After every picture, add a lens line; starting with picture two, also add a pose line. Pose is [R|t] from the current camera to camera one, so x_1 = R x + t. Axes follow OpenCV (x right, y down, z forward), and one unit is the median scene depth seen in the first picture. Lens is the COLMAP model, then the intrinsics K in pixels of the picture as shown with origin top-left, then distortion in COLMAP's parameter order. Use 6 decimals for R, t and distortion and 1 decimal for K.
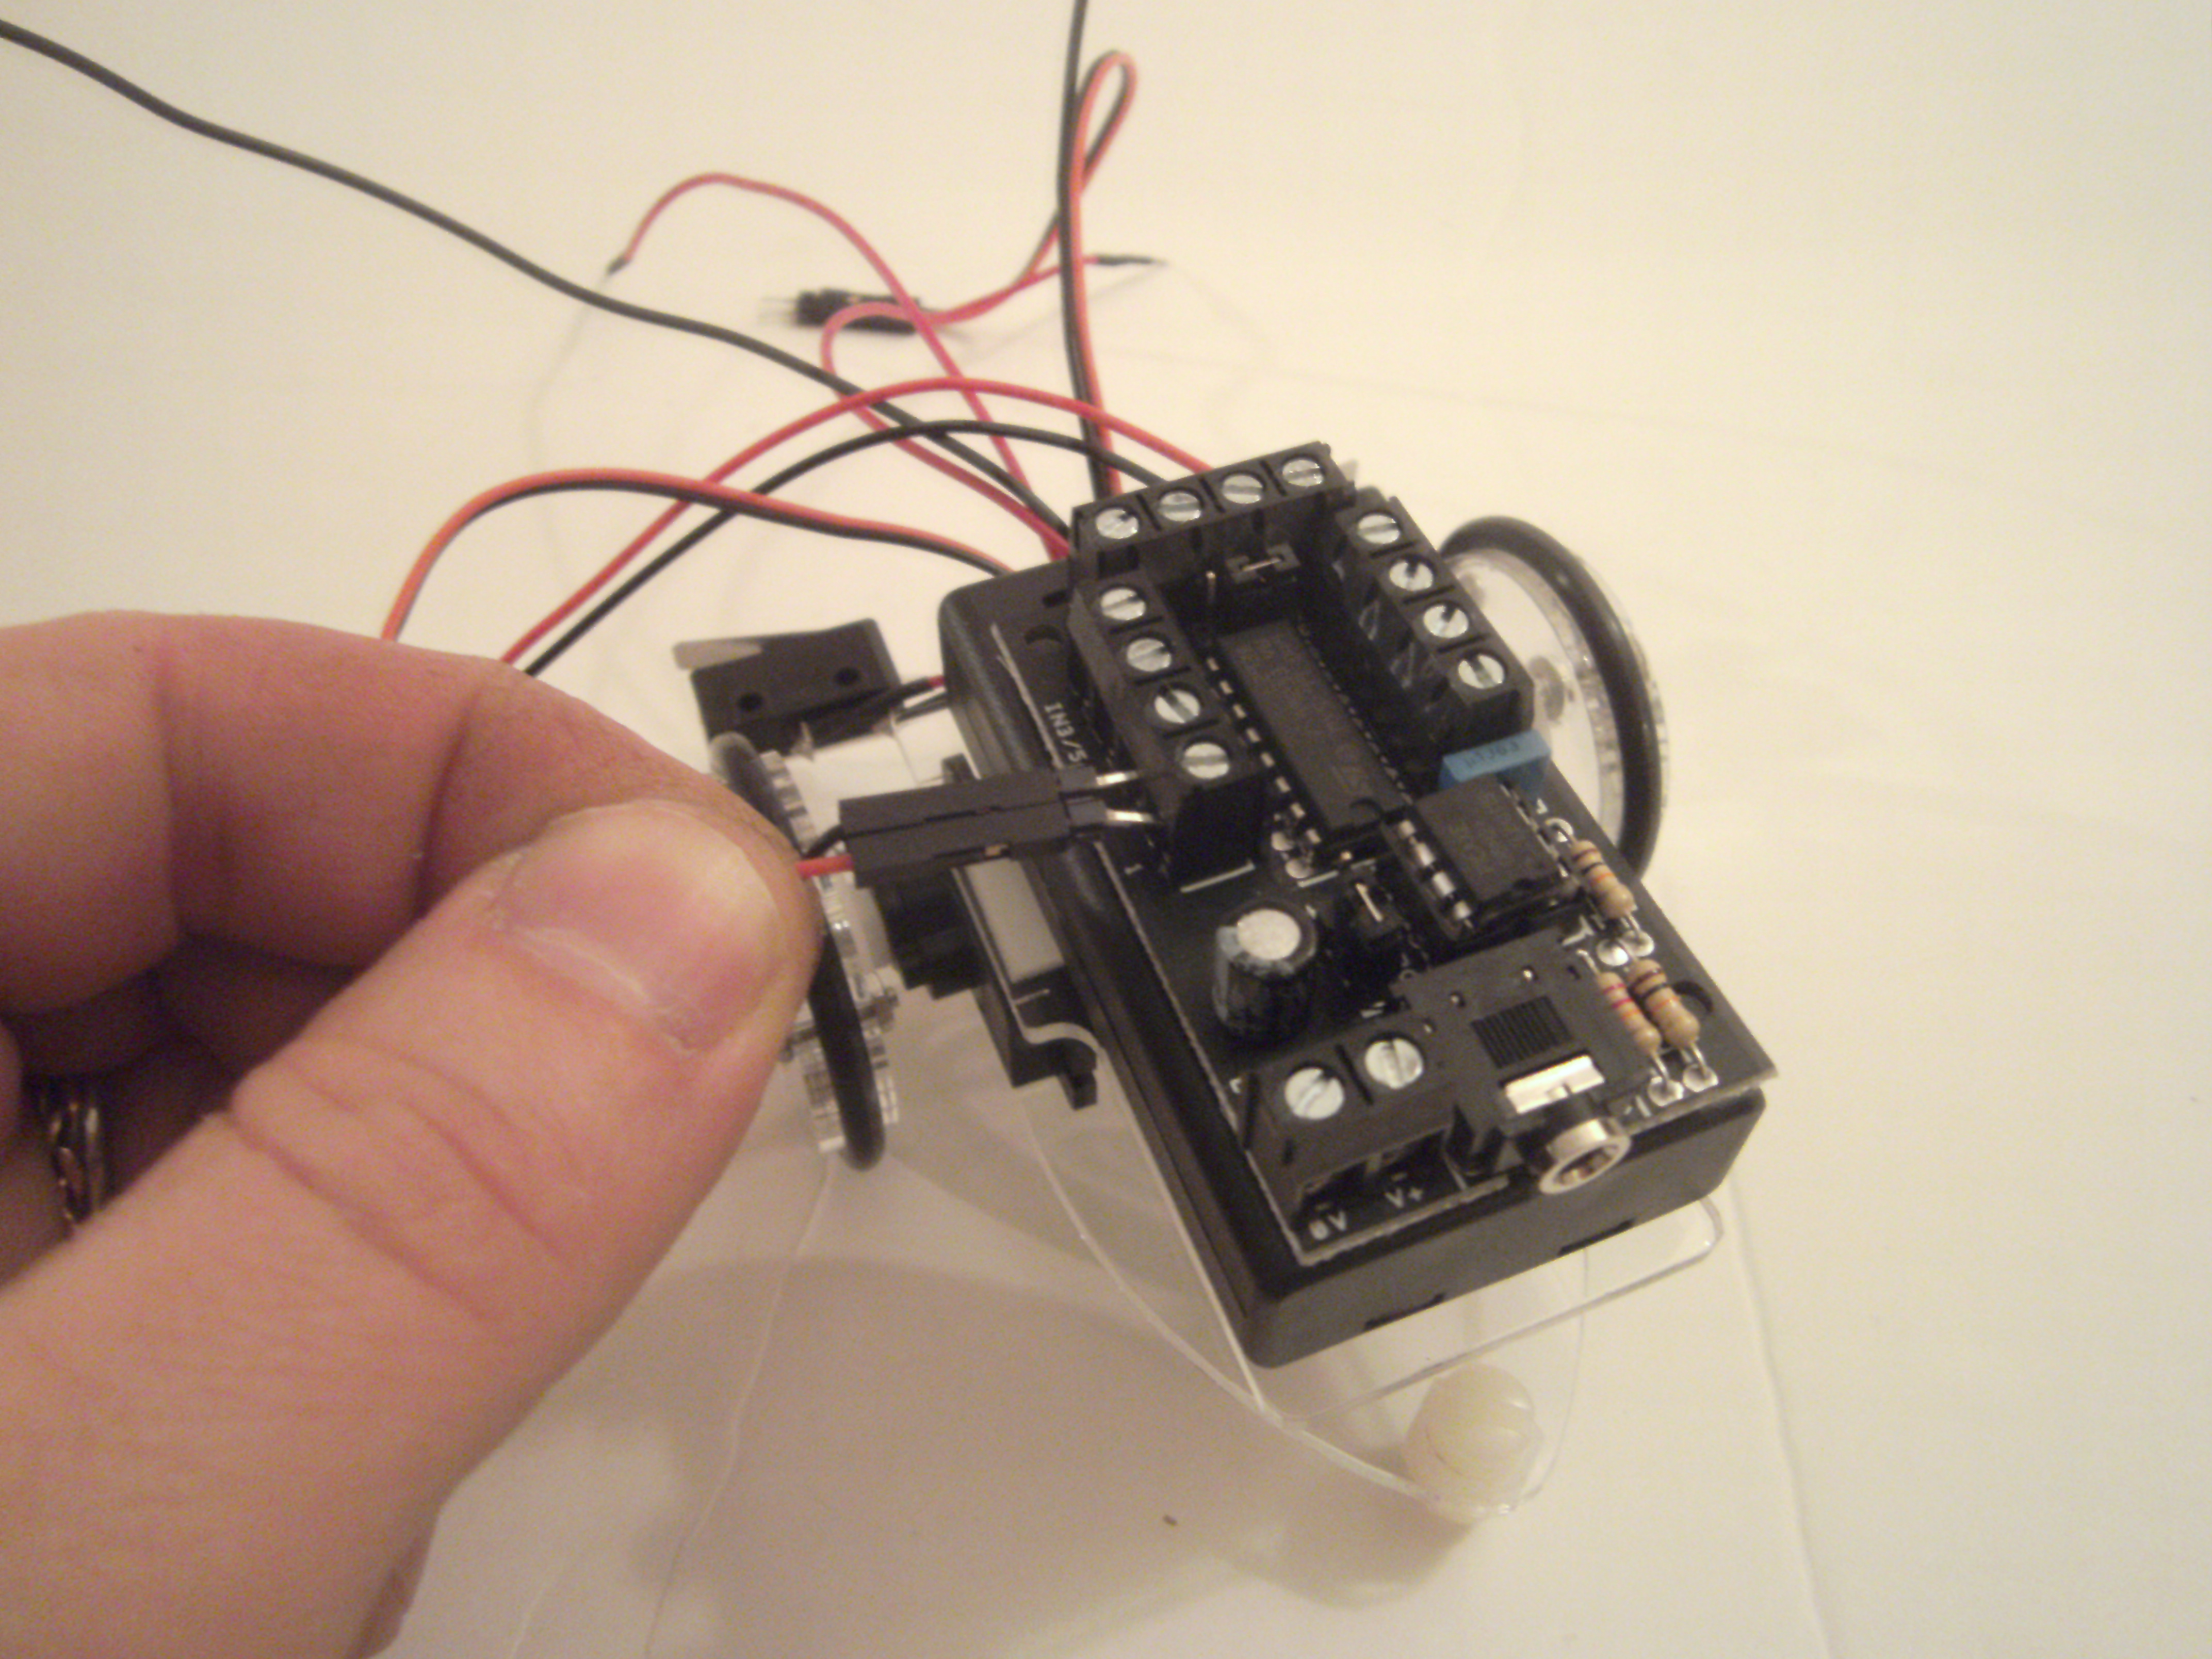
lens RADIAL K [[1662.2, 0, 1104.0], [0, 1662.2, 827.8], [0, 0, 1]] dist [0.007269, -0.102222]
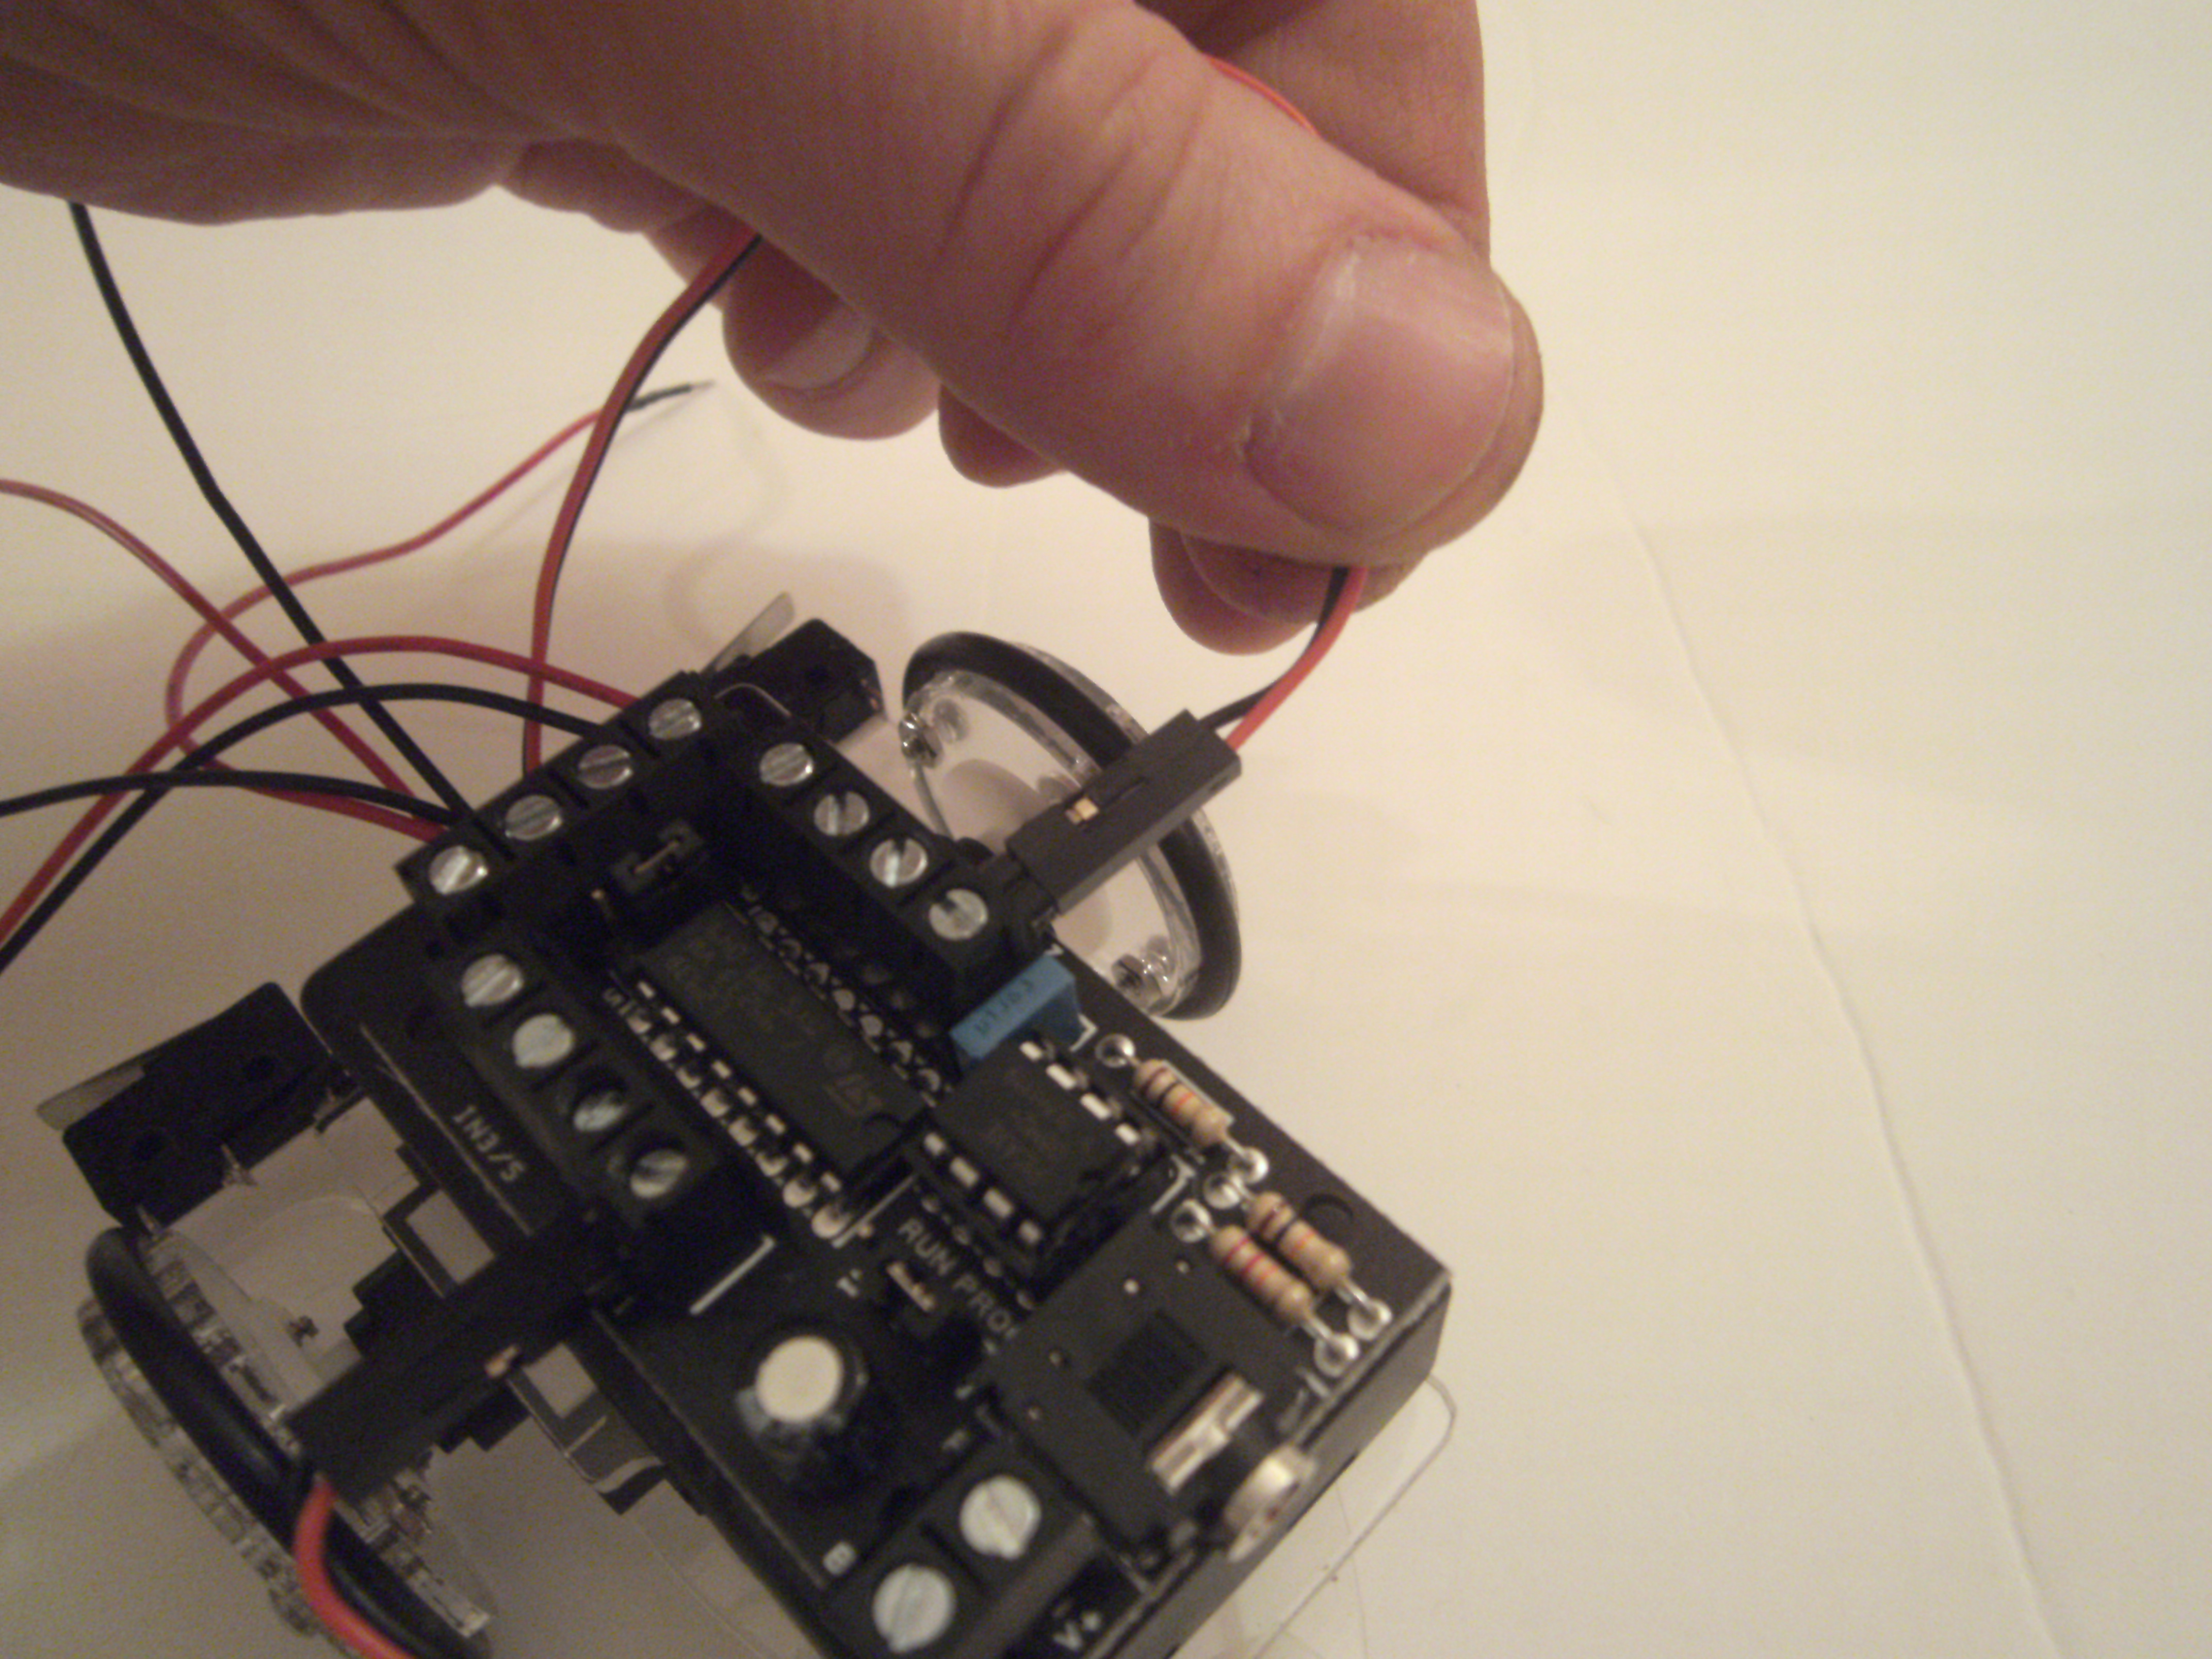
lens RADIAL K [[1662.2, 0, 1104.0], [0, 1662.2, 827.8], [0, 0, 1]] dist [0.007269, -0.102222]
pose [[0.920211, -0.338847, 0.195945, 0.148548], [0.336161, 0.940588, 0.047854, -0.146878], [-0.200518, 0.021833, 0.979447, 0.204118]]
